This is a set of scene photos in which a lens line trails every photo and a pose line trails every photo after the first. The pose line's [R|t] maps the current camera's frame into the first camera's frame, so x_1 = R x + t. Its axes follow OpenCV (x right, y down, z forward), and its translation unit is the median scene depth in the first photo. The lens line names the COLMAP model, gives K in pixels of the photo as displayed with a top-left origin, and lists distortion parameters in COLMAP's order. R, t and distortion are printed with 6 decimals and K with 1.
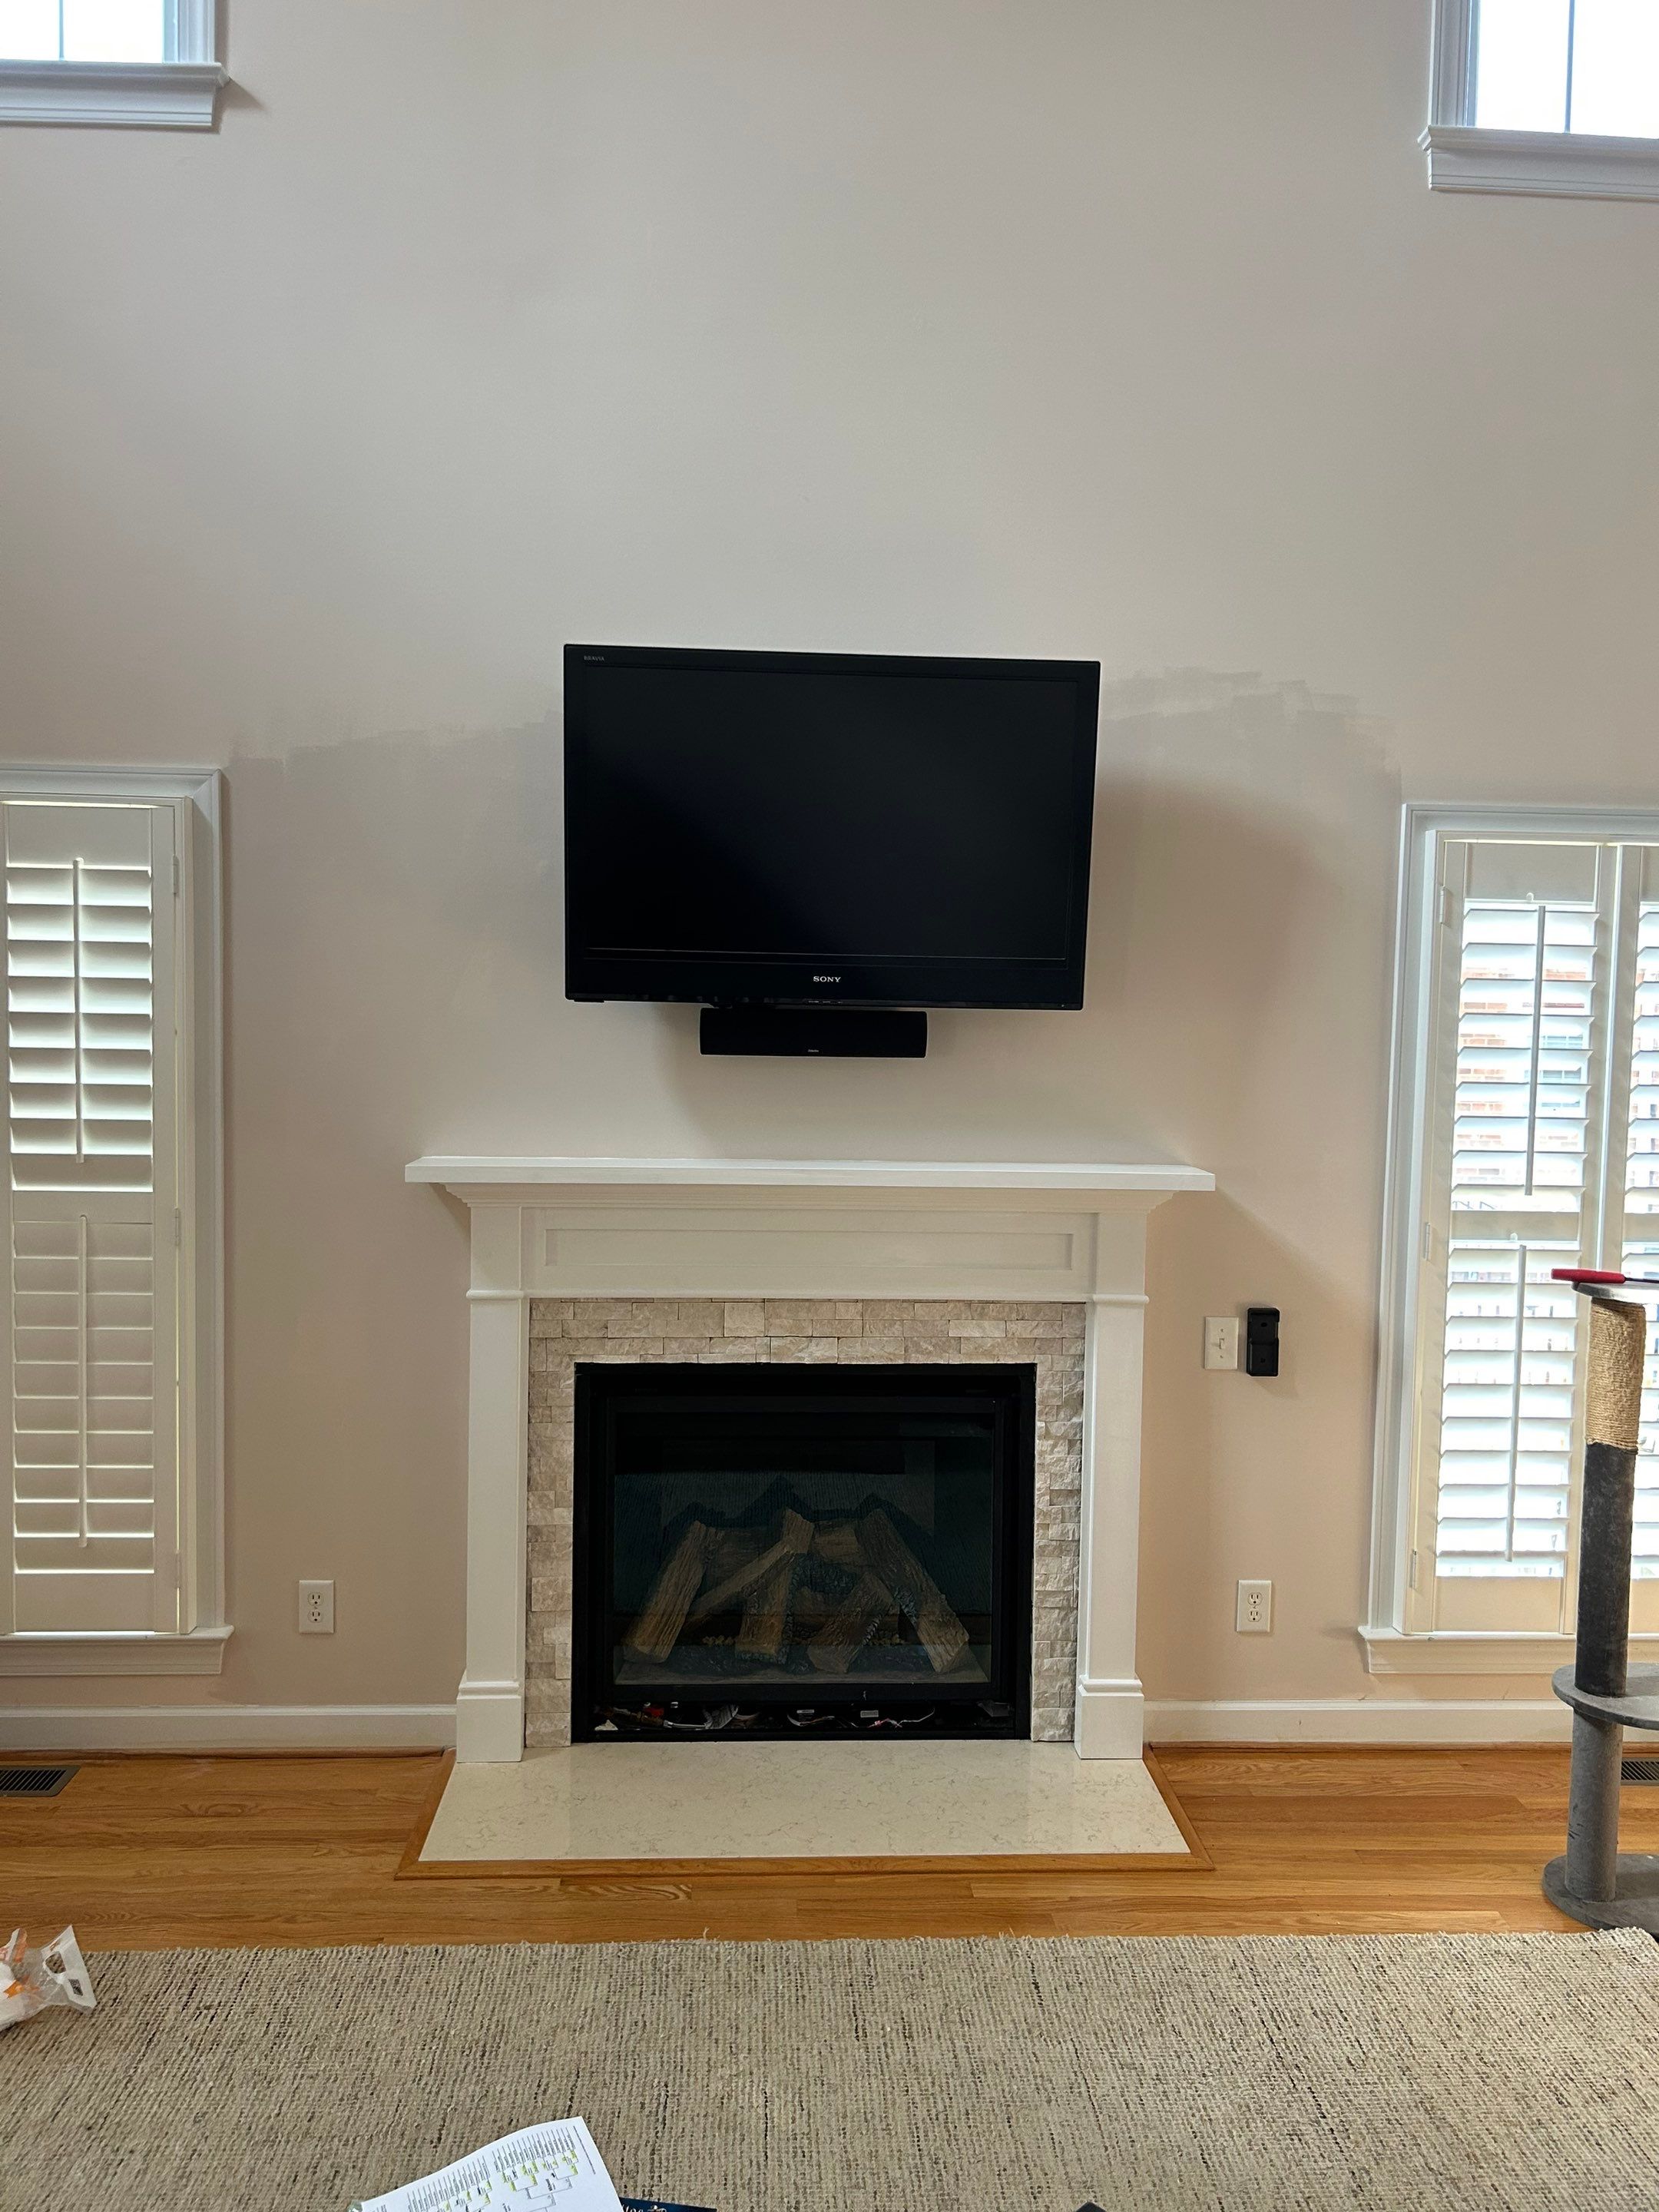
lens RADIAL K [[1715.9, 0, 859.0], [0, 1715.9, 1116.7], [0, 0, 1]] dist [0.125687, -0.194031]
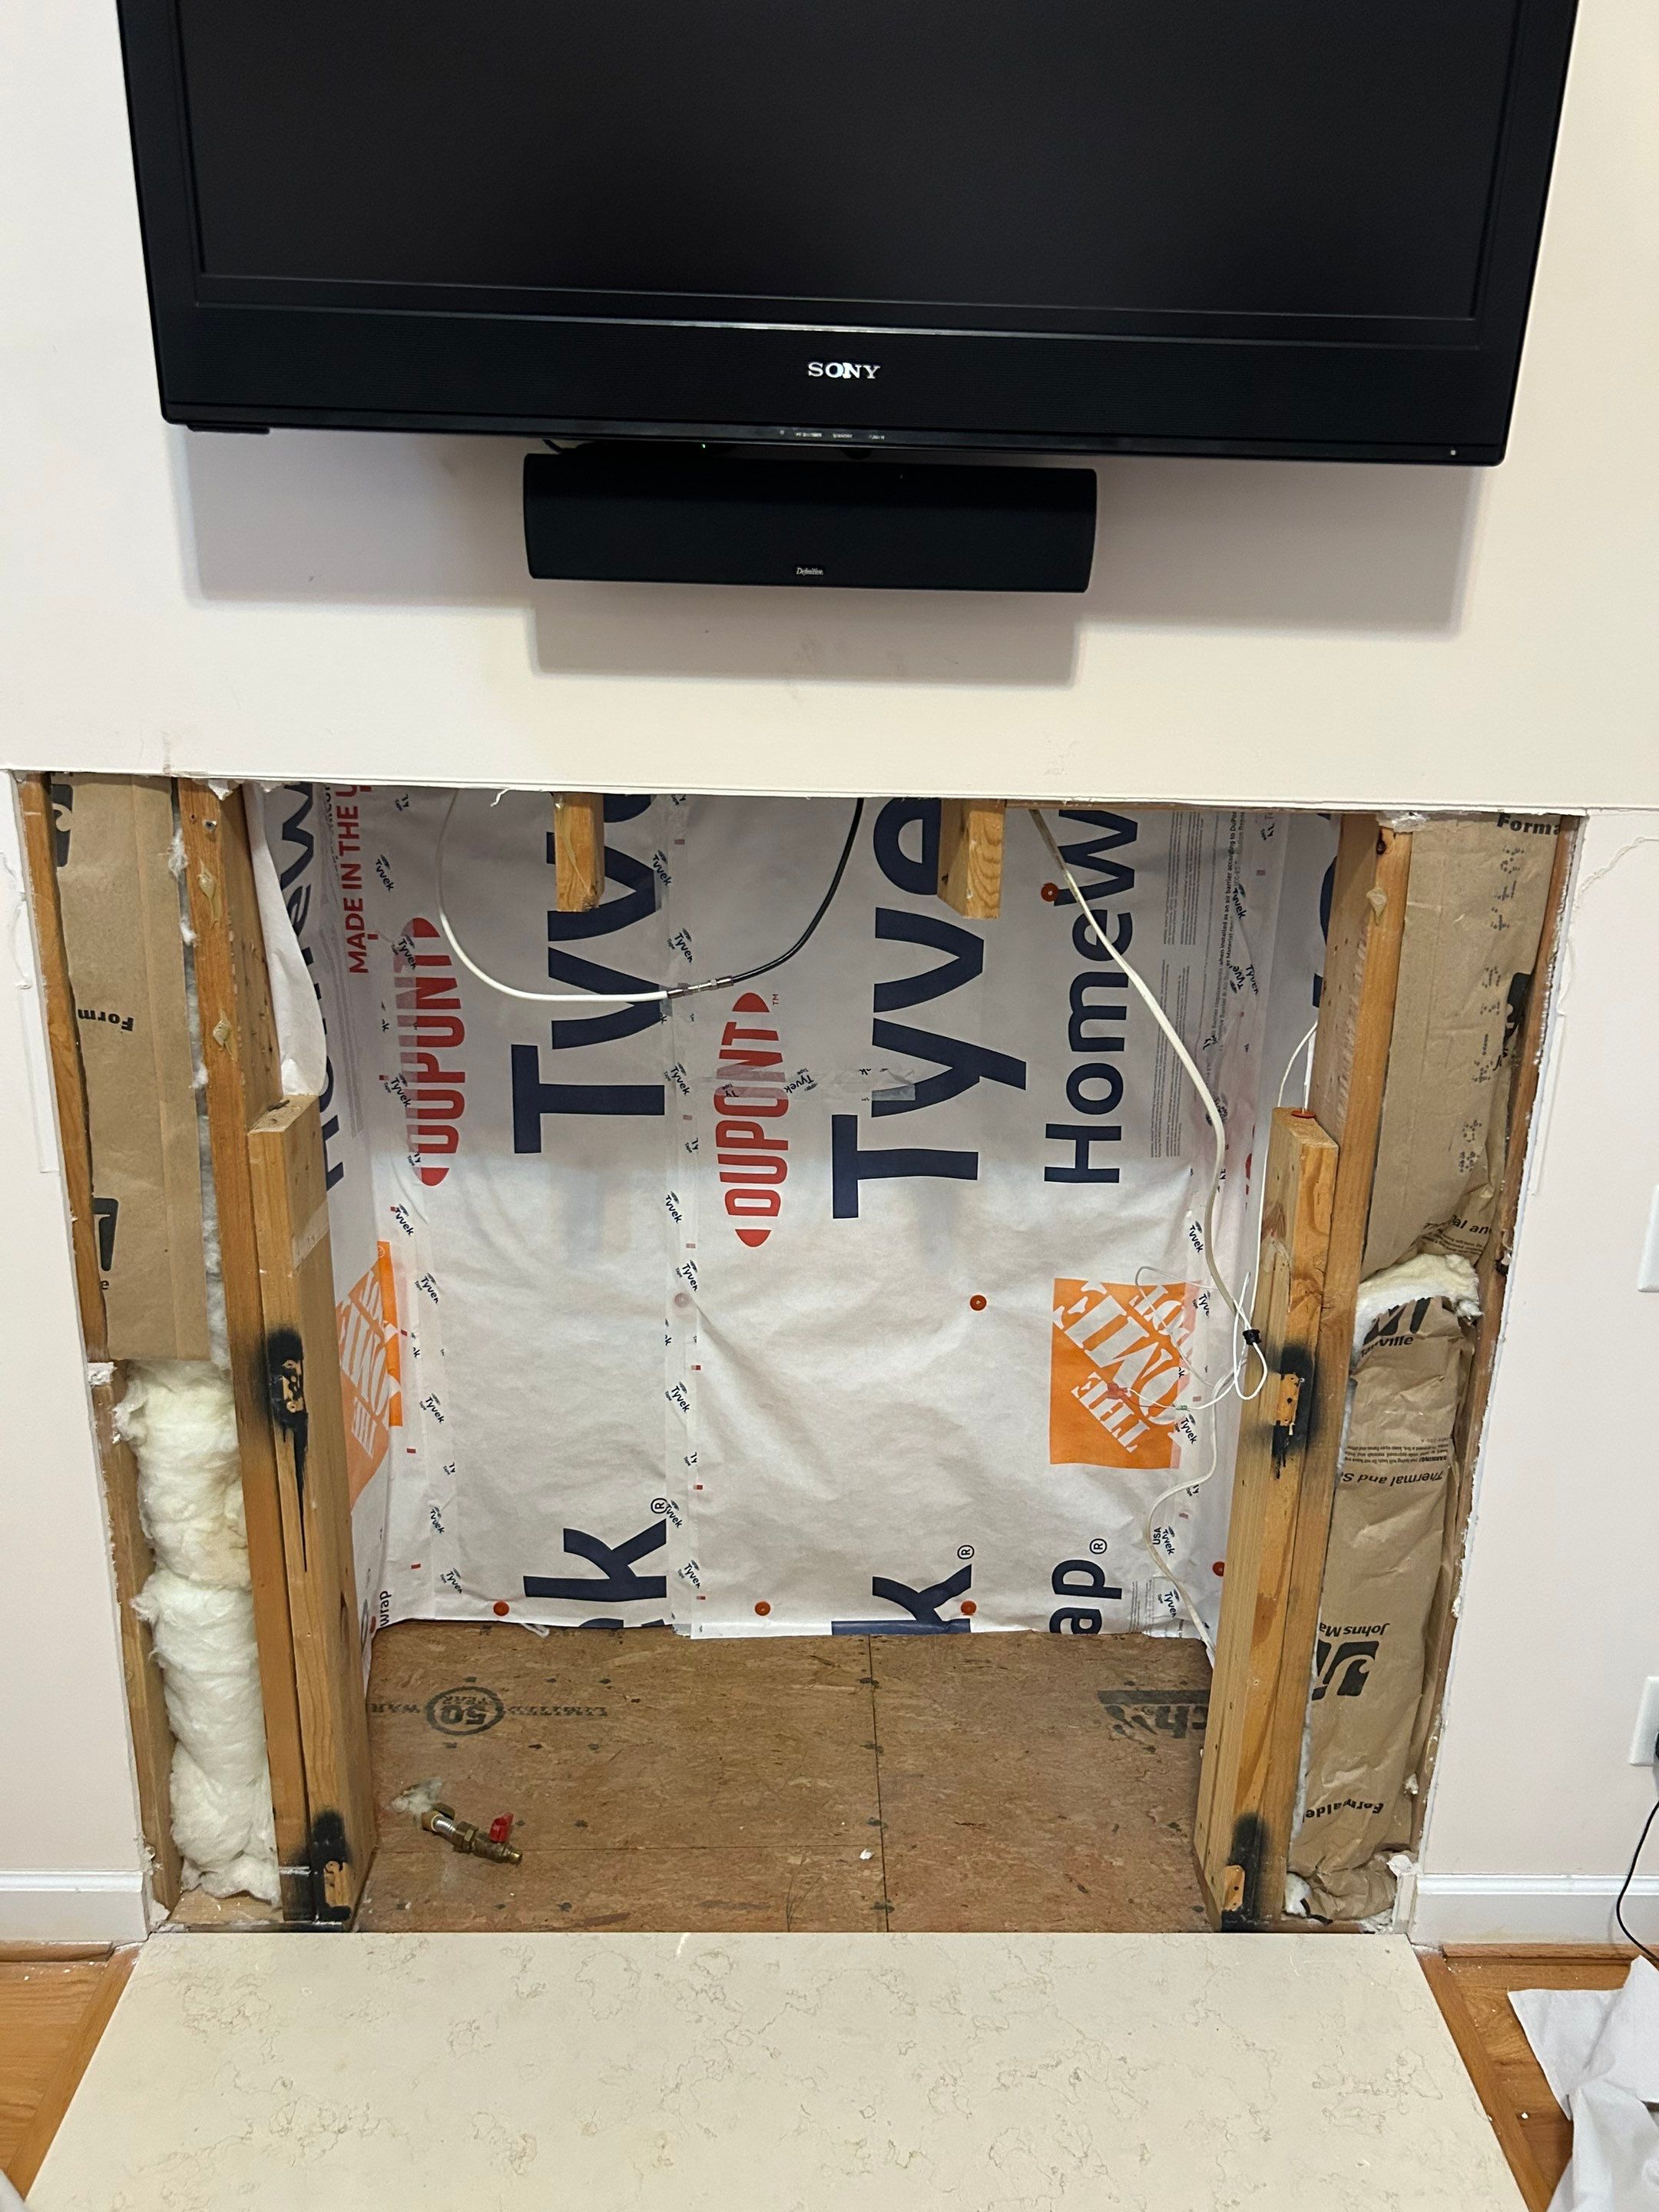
lens RADIAL K [[1646.8, 0, 829.5], [0, 1646.8, 1106.0], [0, 0, 1]] dist [0.008831, -0.005152]
pose [[0.999657, 0.014090, -0.022079, -0.011885], [-0.008904, 0.975592, 0.219412, -0.001093], [0.024632, -0.219140, 0.975382, 0.572312]]
